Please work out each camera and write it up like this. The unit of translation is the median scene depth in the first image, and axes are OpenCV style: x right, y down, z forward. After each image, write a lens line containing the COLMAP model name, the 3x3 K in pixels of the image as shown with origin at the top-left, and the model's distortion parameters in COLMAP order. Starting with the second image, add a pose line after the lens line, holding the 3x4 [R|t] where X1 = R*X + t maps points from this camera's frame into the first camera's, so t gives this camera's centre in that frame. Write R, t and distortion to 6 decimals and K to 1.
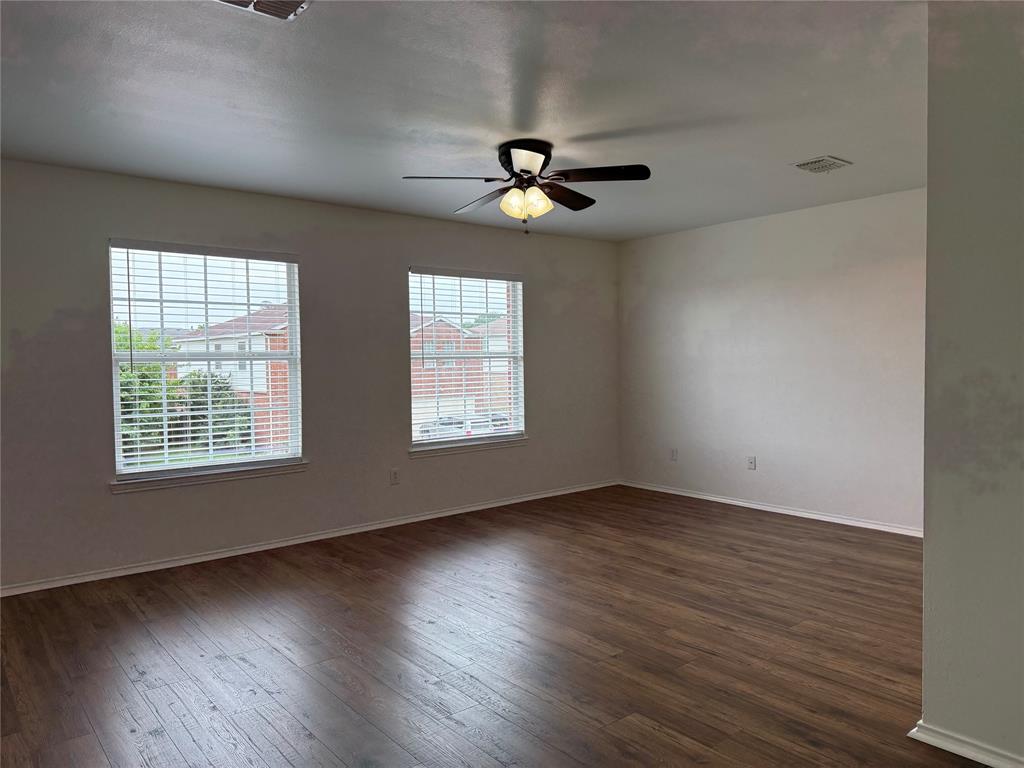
lens RADIAL K [[712.1, 0, 512.0], [0, 712.1, 384.0], [0, 0, 1]] dist [0.100827, -0.137305]
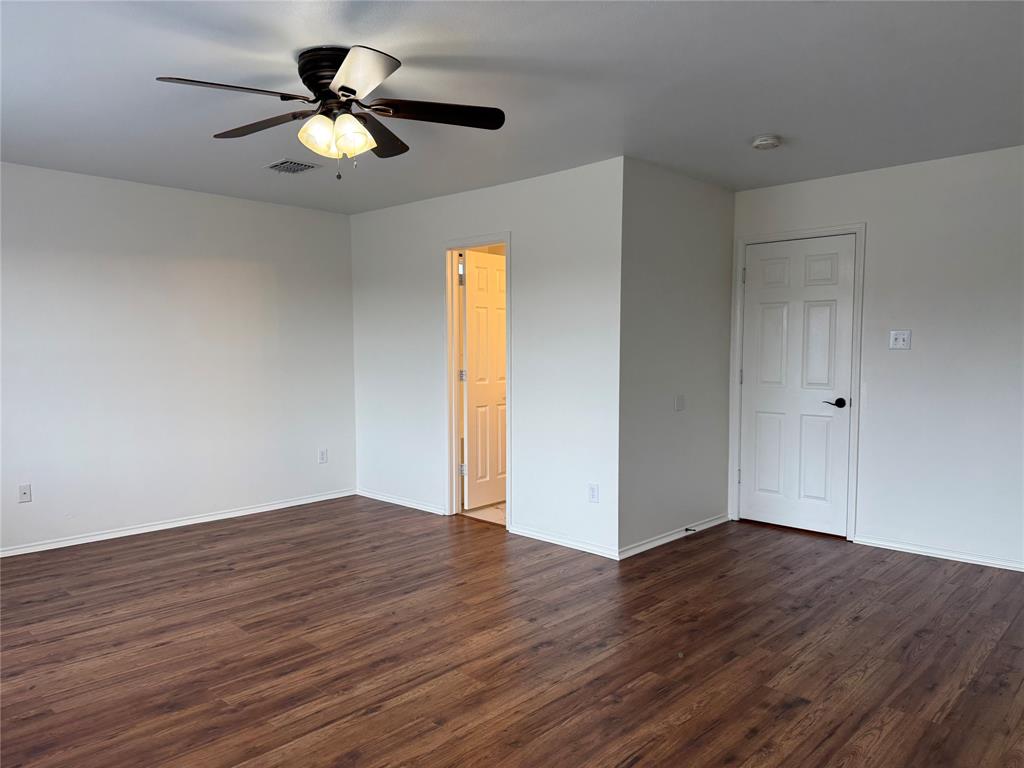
lens RADIAL K [[712.1, 0, 512.0], [0, 712.1, 384.0], [0, 0, 1]] dist [0.100827, -0.137305]
pose [[-0.119811, -0.034850, 0.992185, -0.741007], [0.040687, 0.998372, 0.039981, -0.021966], [-0.991963, 0.045159, -0.118198, 0.915784]]
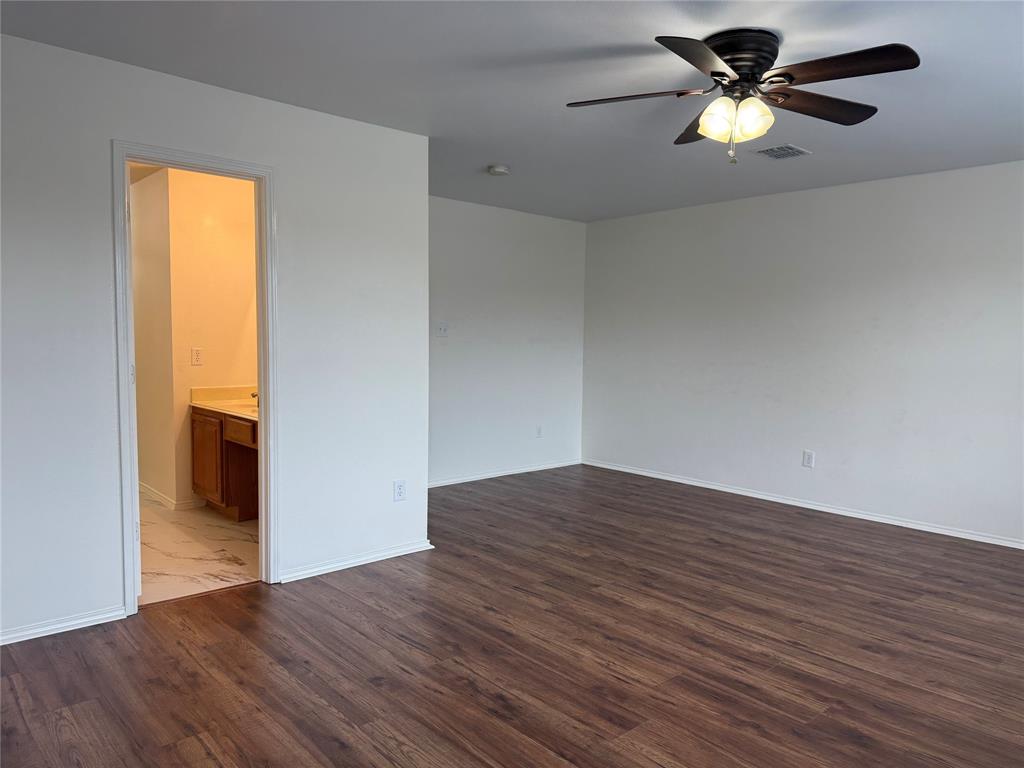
lens RADIAL K [[712.1, 0, 512.0], [0, 712.1, 384.0], [0, 0, 1]] dist [0.100827, -0.137305]
pose [[-0.998898, 0.003259, -0.046823, 0.274318], [-0.001407, 0.995059, 0.099274, -0.061893], [0.046915, 0.099230, -0.993958, 1.725132]]
